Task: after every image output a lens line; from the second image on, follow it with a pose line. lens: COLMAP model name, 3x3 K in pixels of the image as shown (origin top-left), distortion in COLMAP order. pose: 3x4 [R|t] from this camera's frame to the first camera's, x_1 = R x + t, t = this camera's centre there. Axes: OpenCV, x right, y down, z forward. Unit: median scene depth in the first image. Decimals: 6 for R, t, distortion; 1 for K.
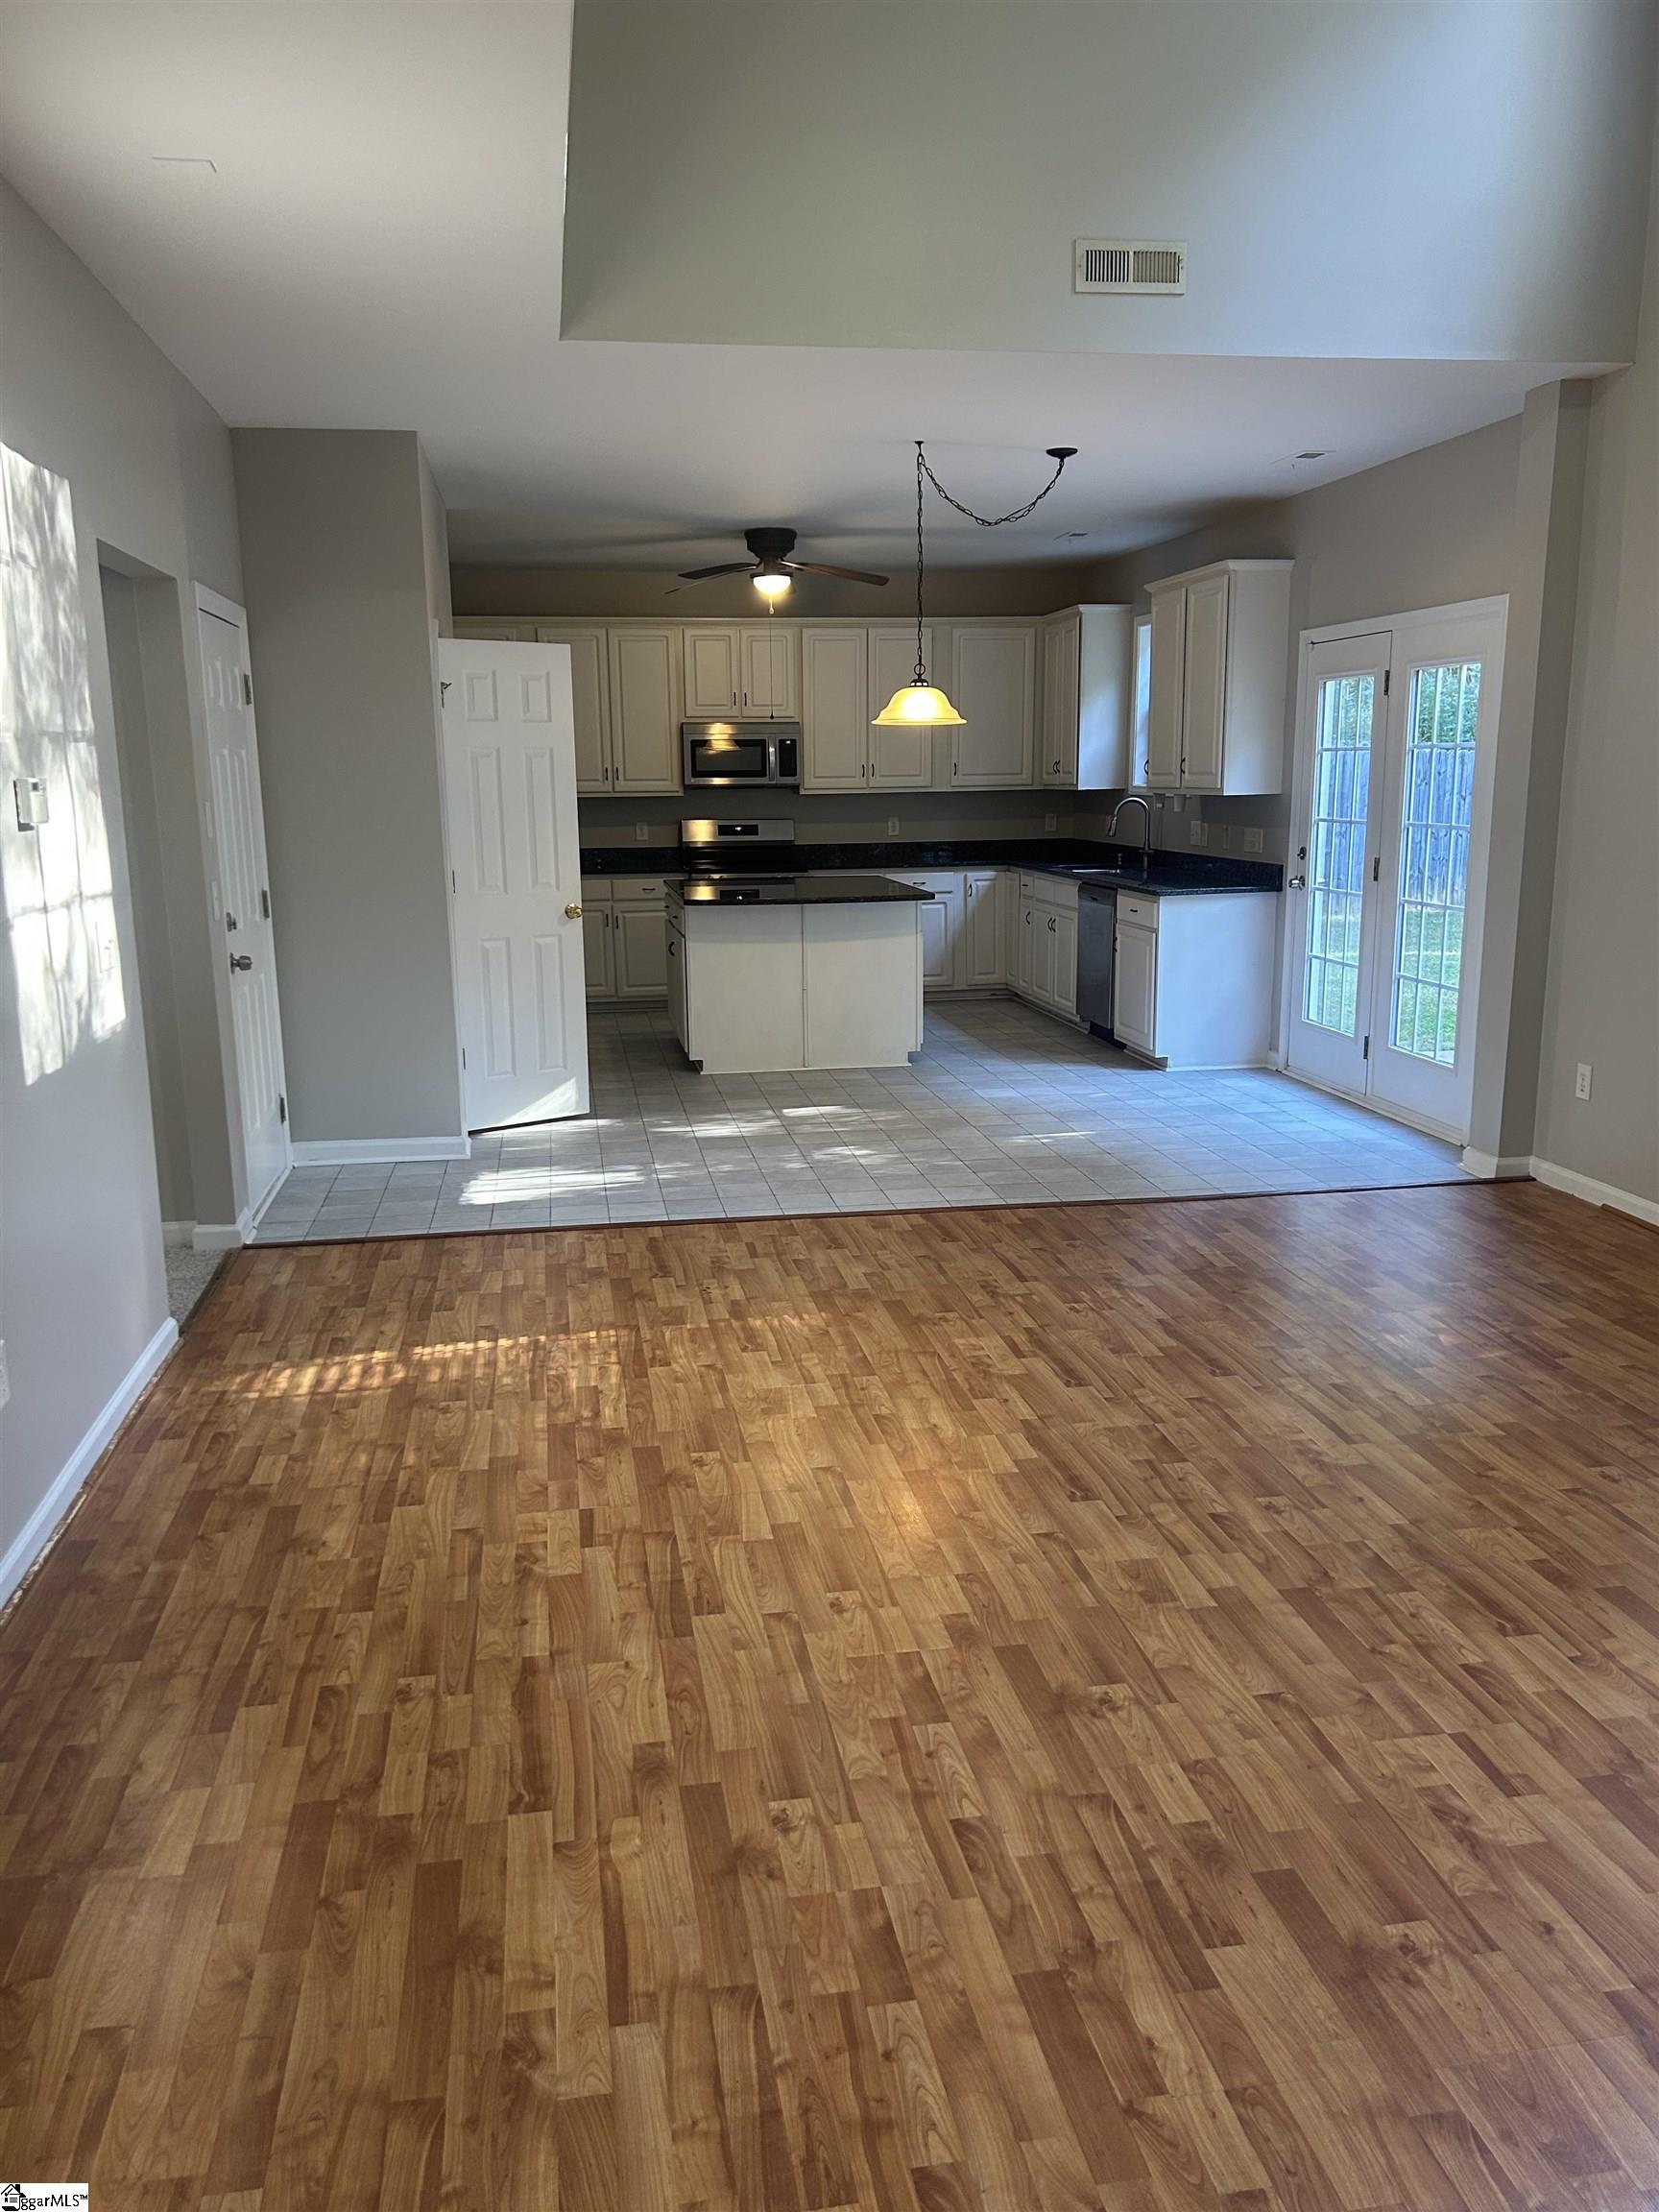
lens RADIAL K [[1659.9, 0, 816.0], [0, 1659.9, 1111.3], [0, 0, 1]] dist [0.042604, -0.031599]
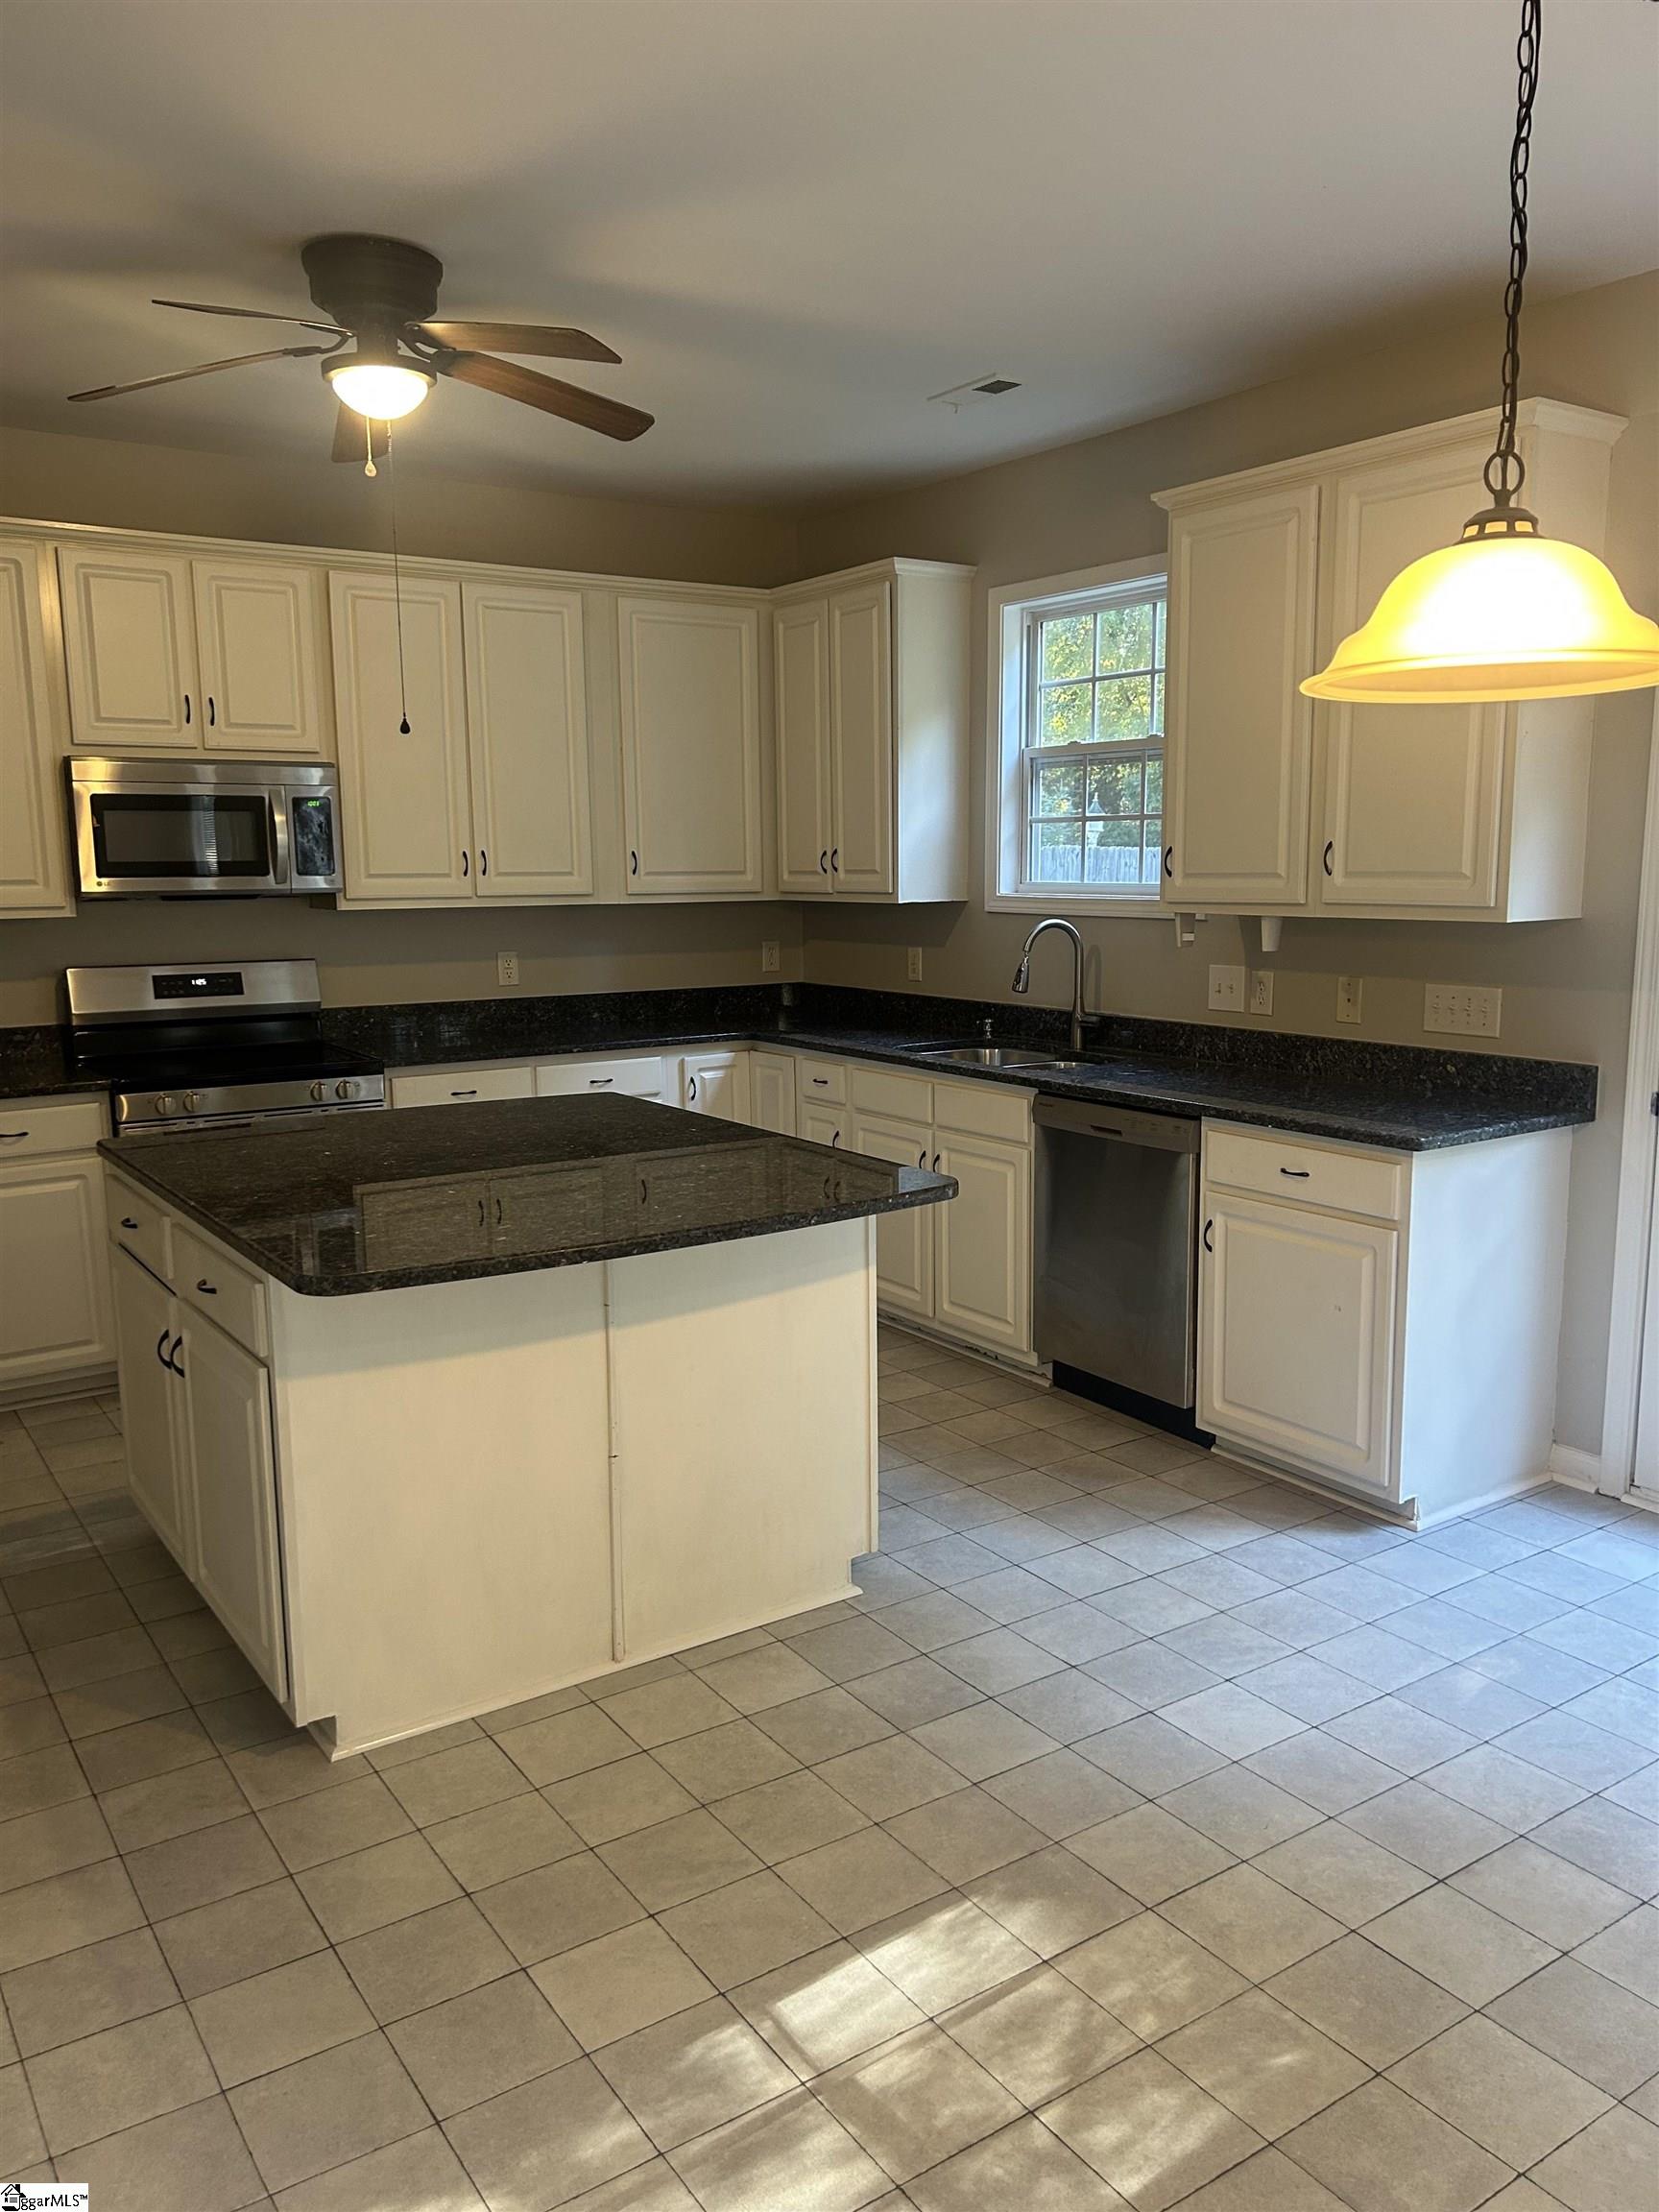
lens RADIAL K [[1659.9, 0, 847.5], [0, 1659.9, 1111.3], [0, 0, 1]] dist [0.042604, -0.031599]
pose [[0.901406, -0.059898, 0.428811, -0.093915], [0.083380, 0.995861, -0.036167, -0.109383], [-0.424870, 0.068356, 0.902670, 0.535144]]
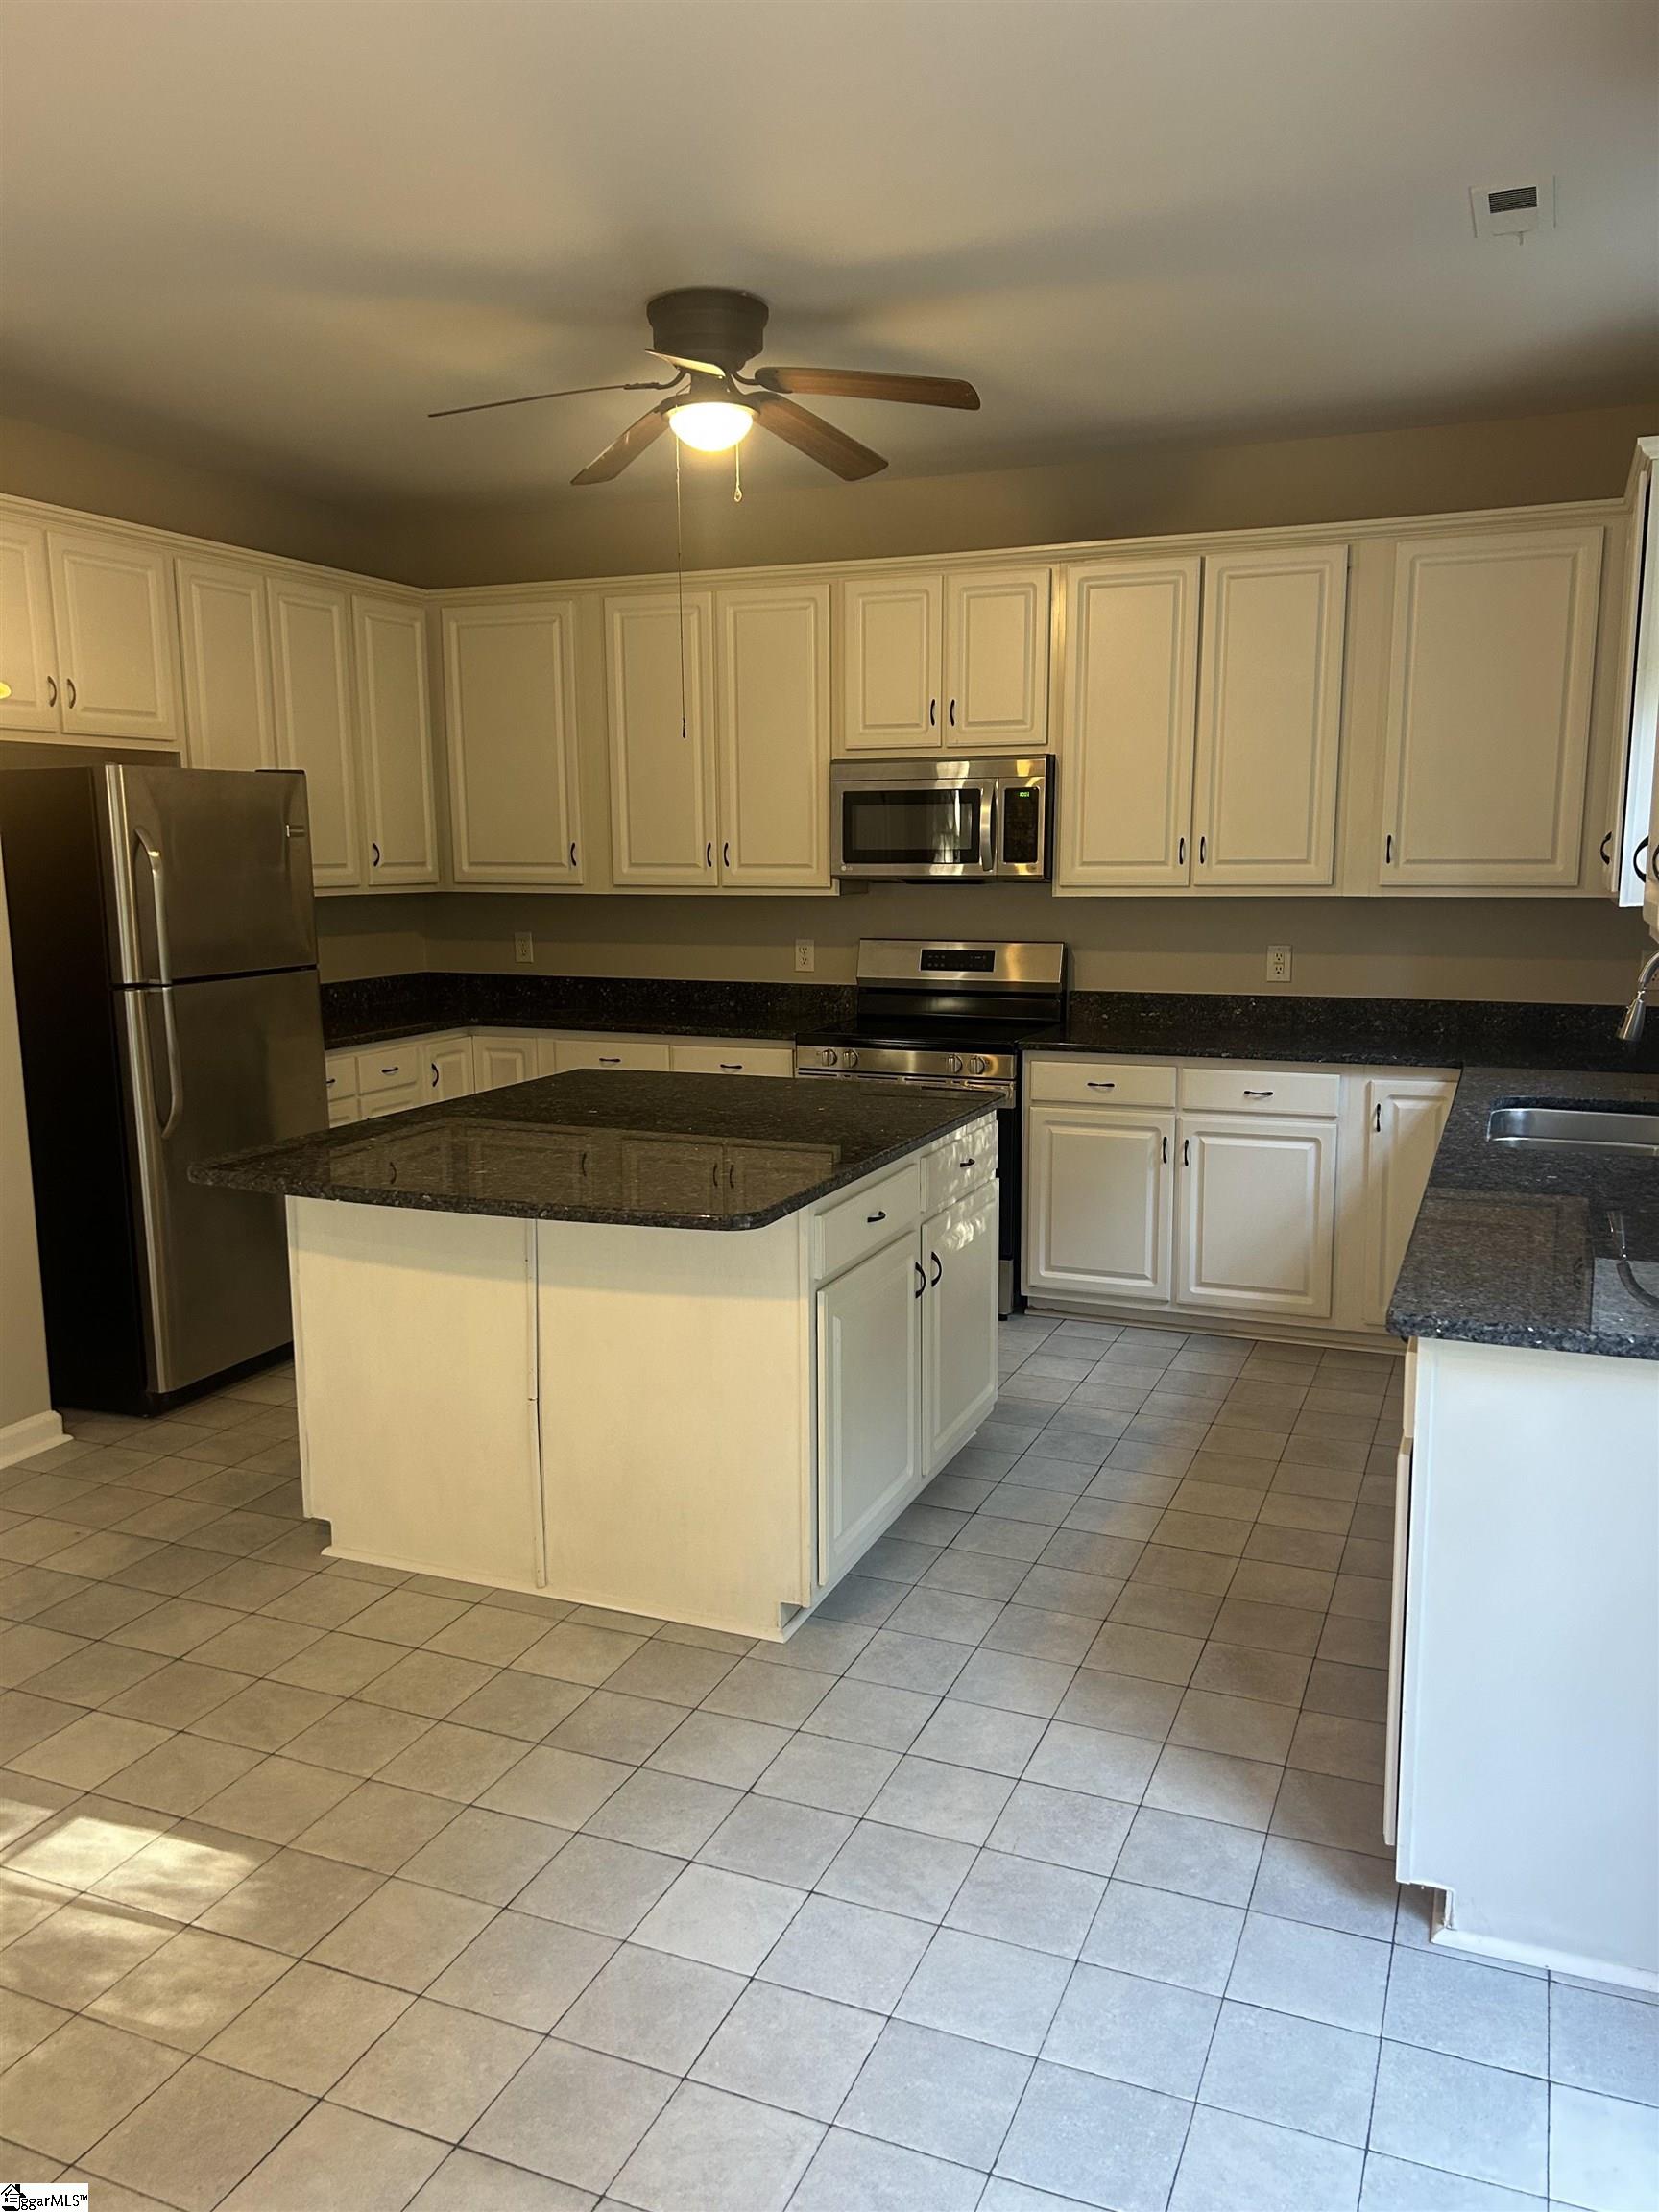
lens RADIAL K [[1659.9, 0, 820.1], [0, 1659.9, 1114.0], [0, 0, 1]] dist [0.042604, -0.031599]
pose [[0.849150, 0.090631, -0.520317, 0.211879], [-0.110605, 0.993837, -0.007396, -0.121646], [0.516440, 0.063830, 0.853941, 0.574925]]
